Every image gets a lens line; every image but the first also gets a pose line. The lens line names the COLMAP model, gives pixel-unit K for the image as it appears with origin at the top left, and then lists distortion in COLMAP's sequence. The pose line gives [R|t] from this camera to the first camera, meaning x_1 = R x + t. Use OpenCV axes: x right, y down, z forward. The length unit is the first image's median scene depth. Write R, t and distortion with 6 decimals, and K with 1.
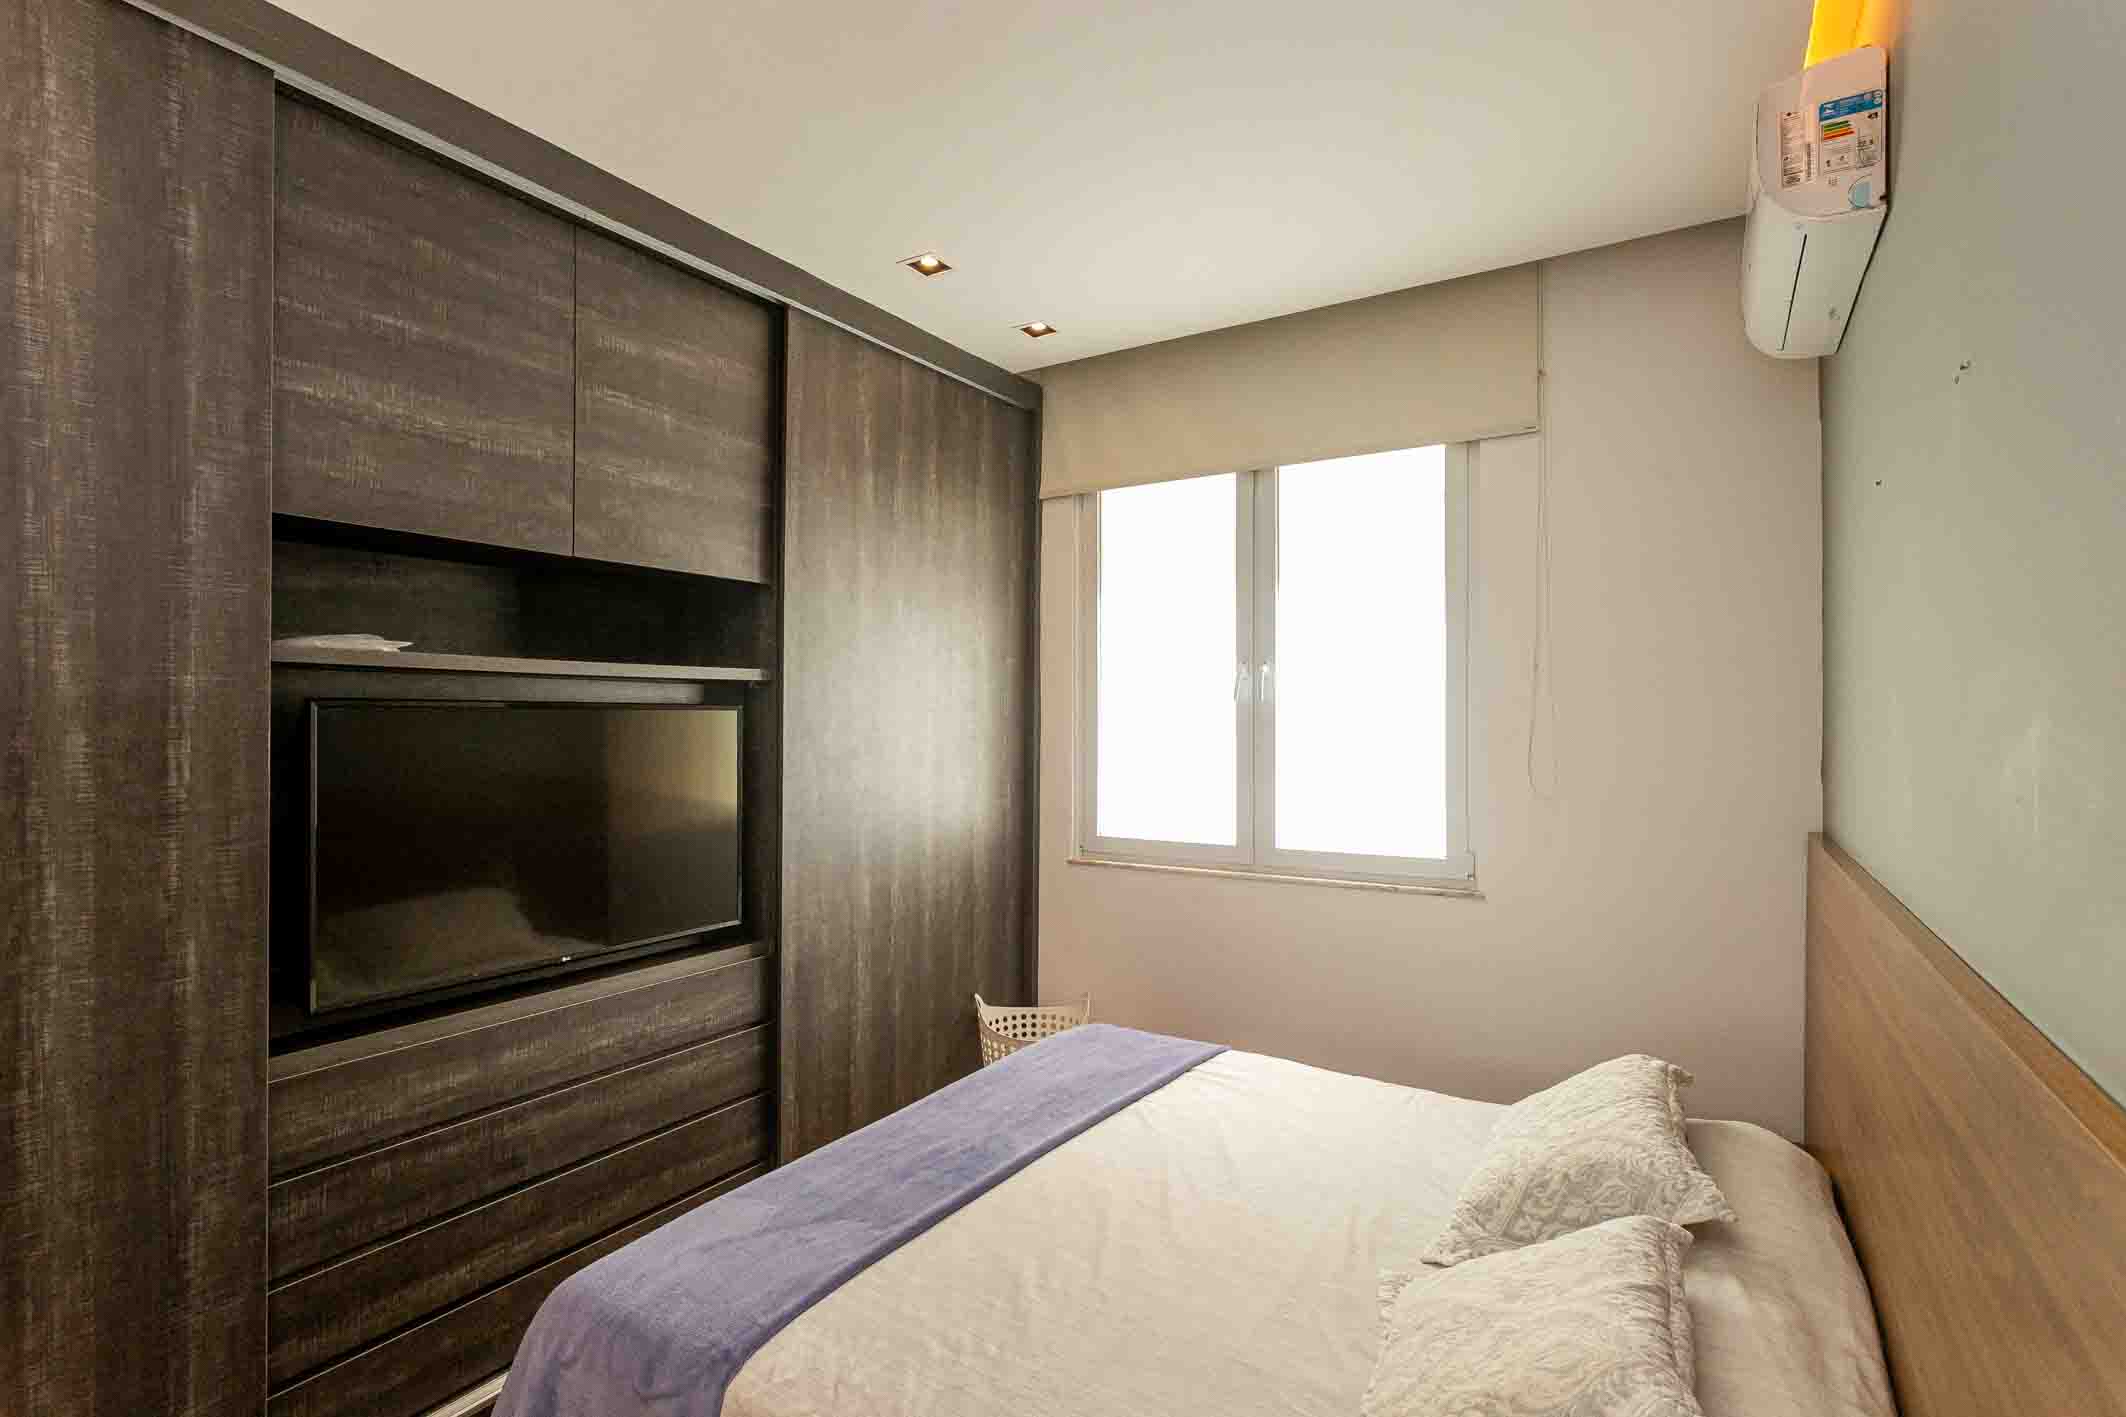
lens RADIAL K [[1026.8, 0, 1064.7], [0, 1026.8, 699.2], [0, 0, 1]] dist [0.000961, 0.001196]
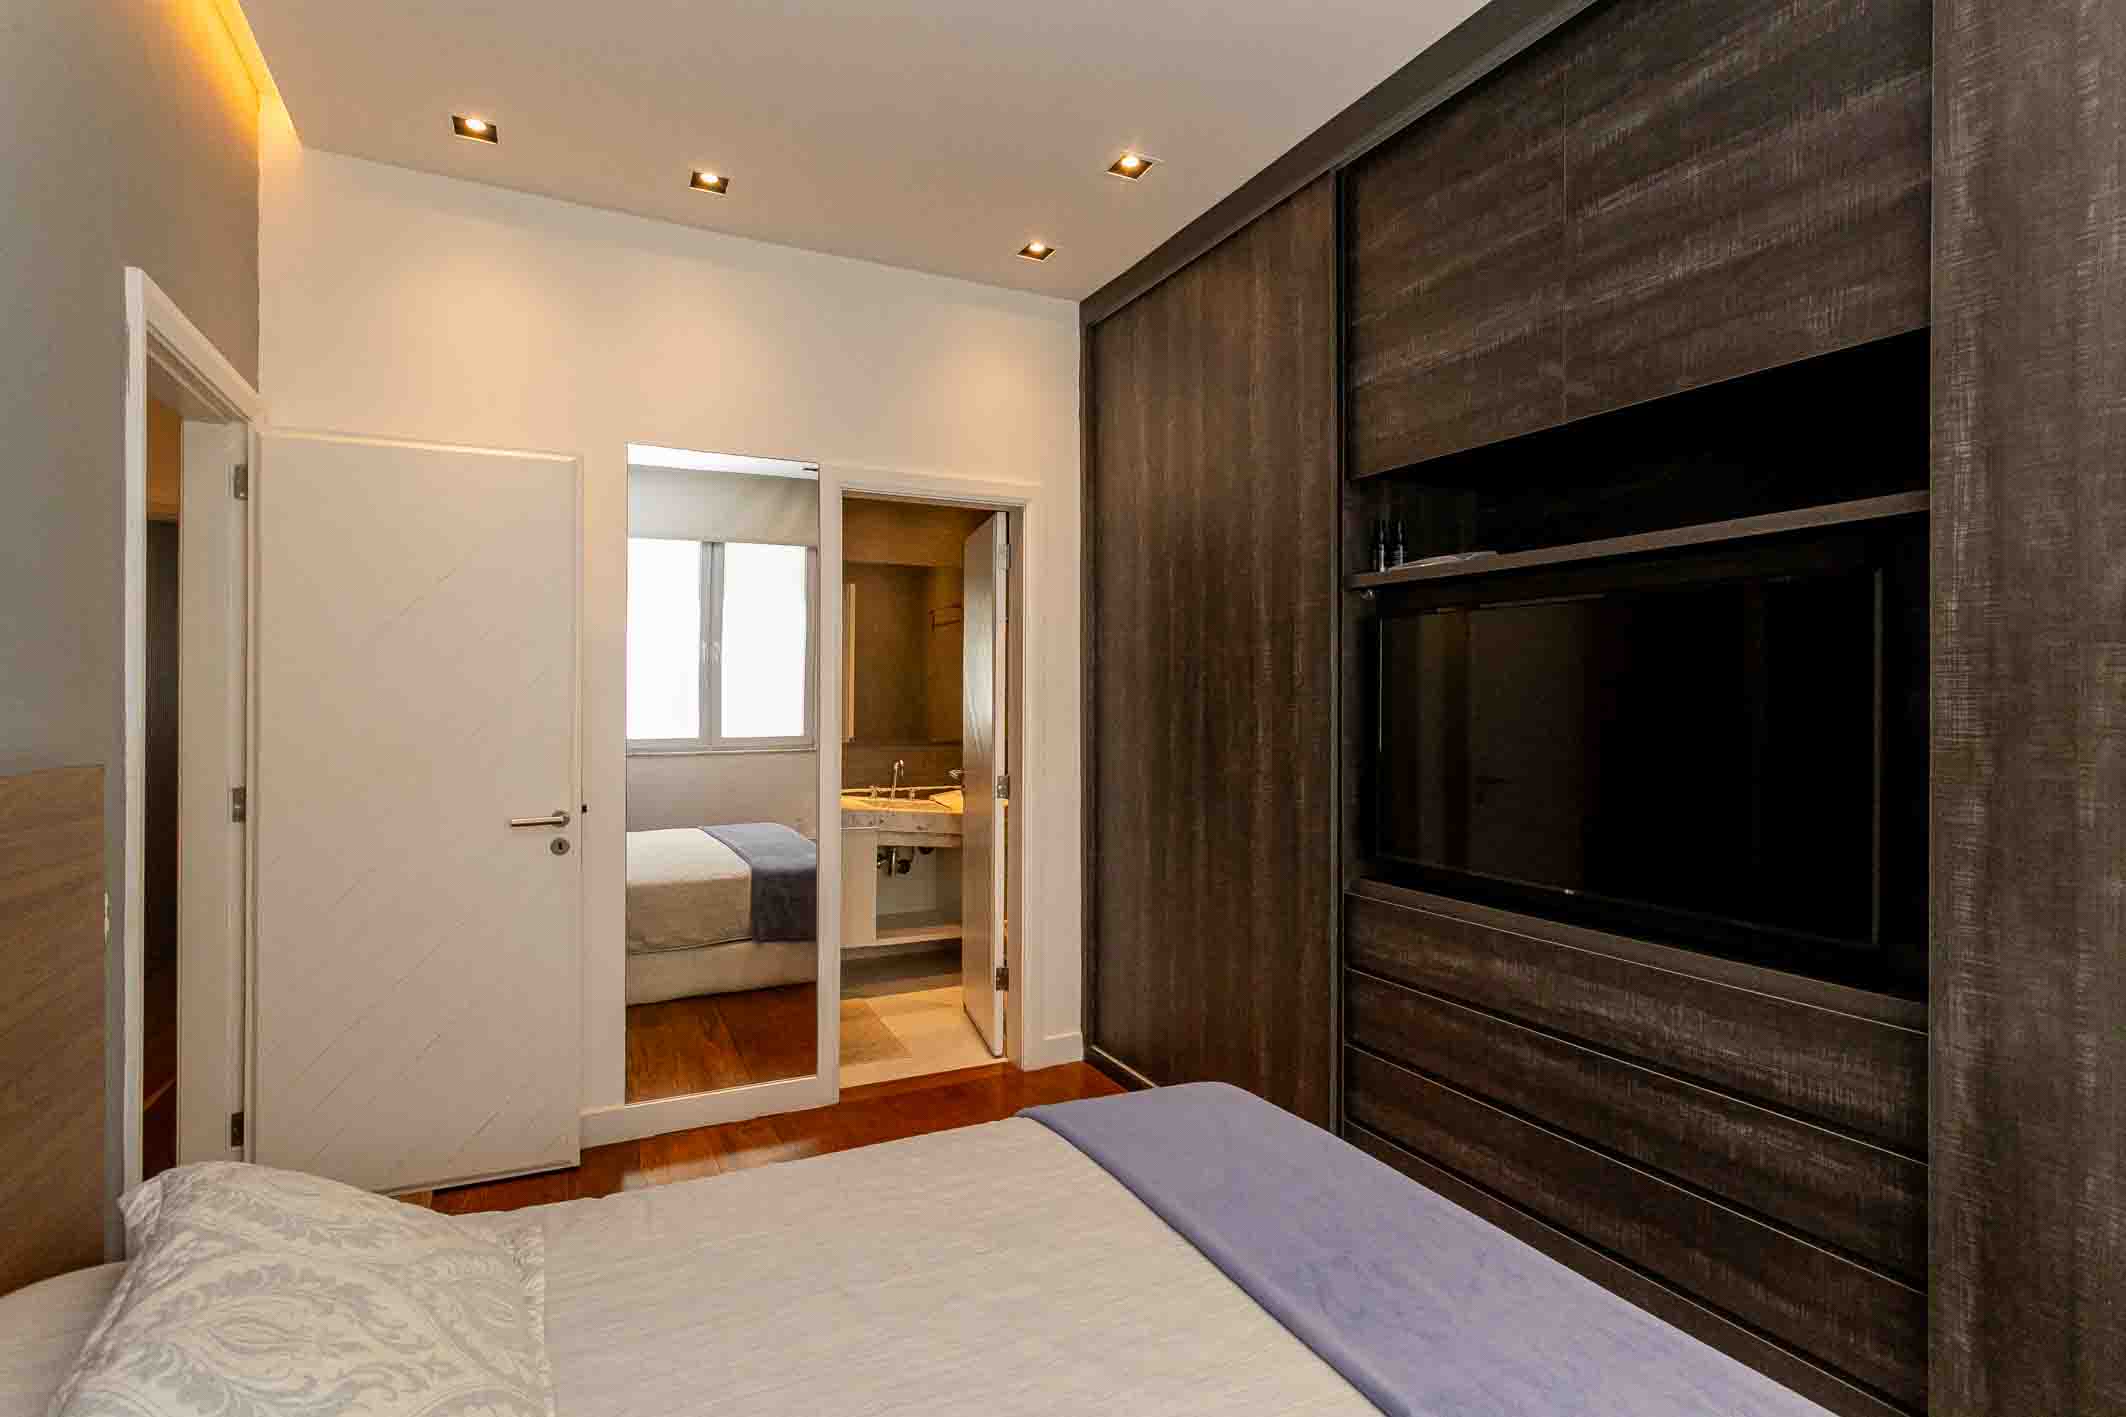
lens RADIAL K [[1026.8, 0, 1064.7], [0, 1026.8, 699.2], [0, 0, 1]] dist [0.000961, 0.001196]
pose [[-0.519500, -0.002718, -0.854466, 0.319923], [0.010506, 0.999899, -0.009567, 0.064077], [0.854406, -0.013947, -0.519419, 0.738047]]
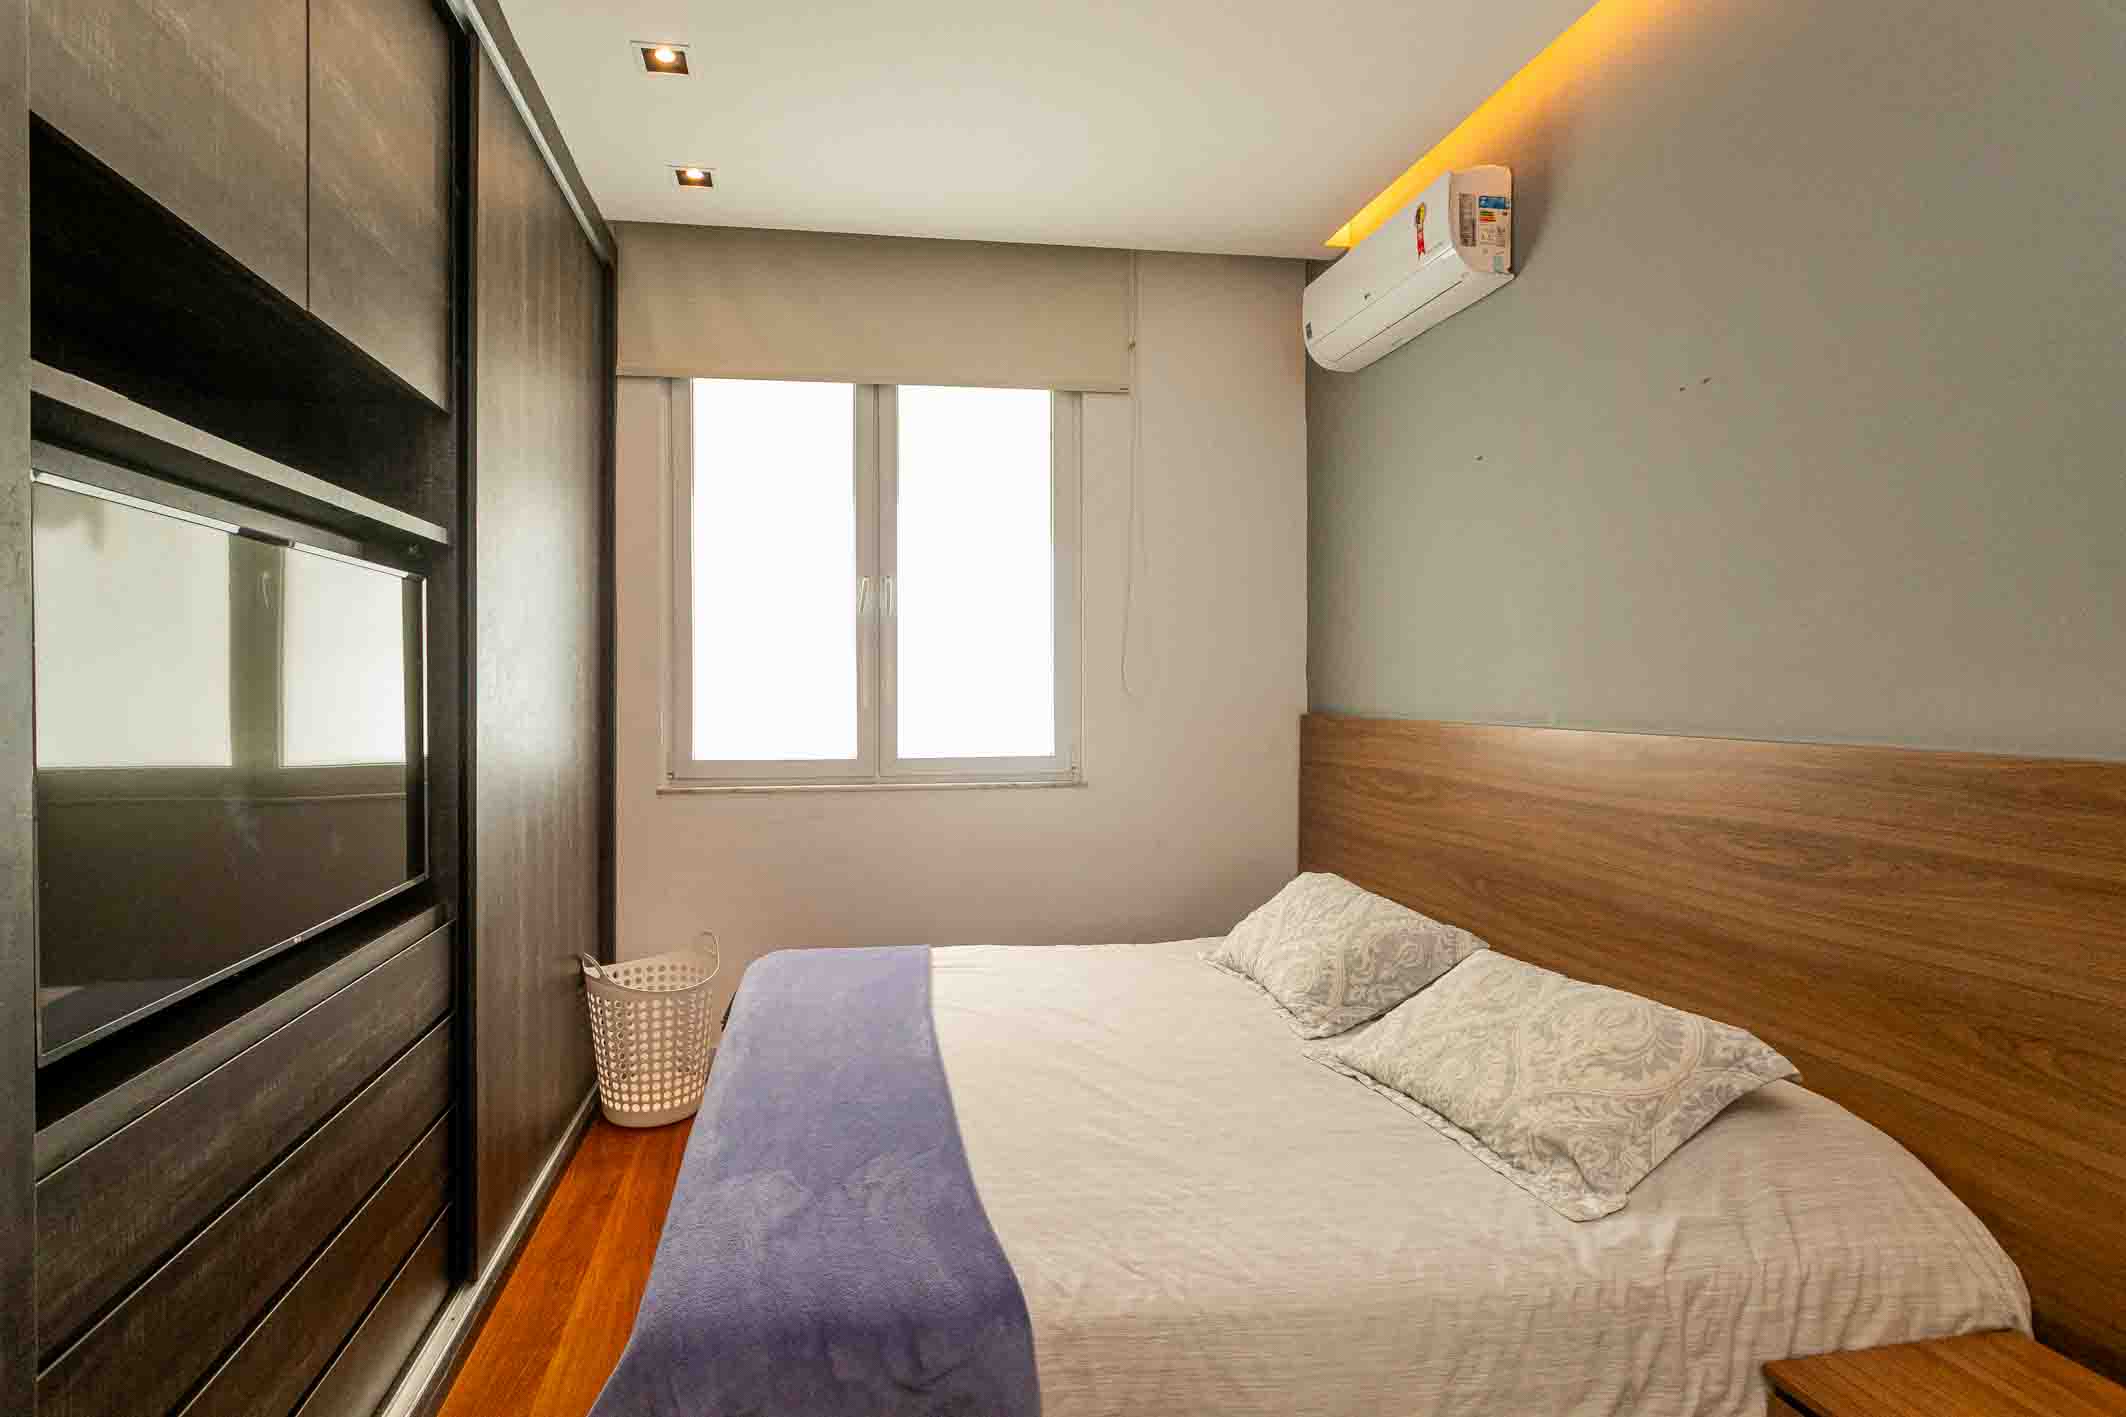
lens RADIAL K [[1002.5, 0, 1063.3], [0, 1002.5, 665.6], [0, 0, 1]] dist [-0.002039, 0.000817]
pose [[0.767101, 0.001319, 0.641525, -0.355609], [-0.008296, 0.999935, 0.007864, 0.050054], [-0.641472, -0.011355, 0.767062, 0.148552]]
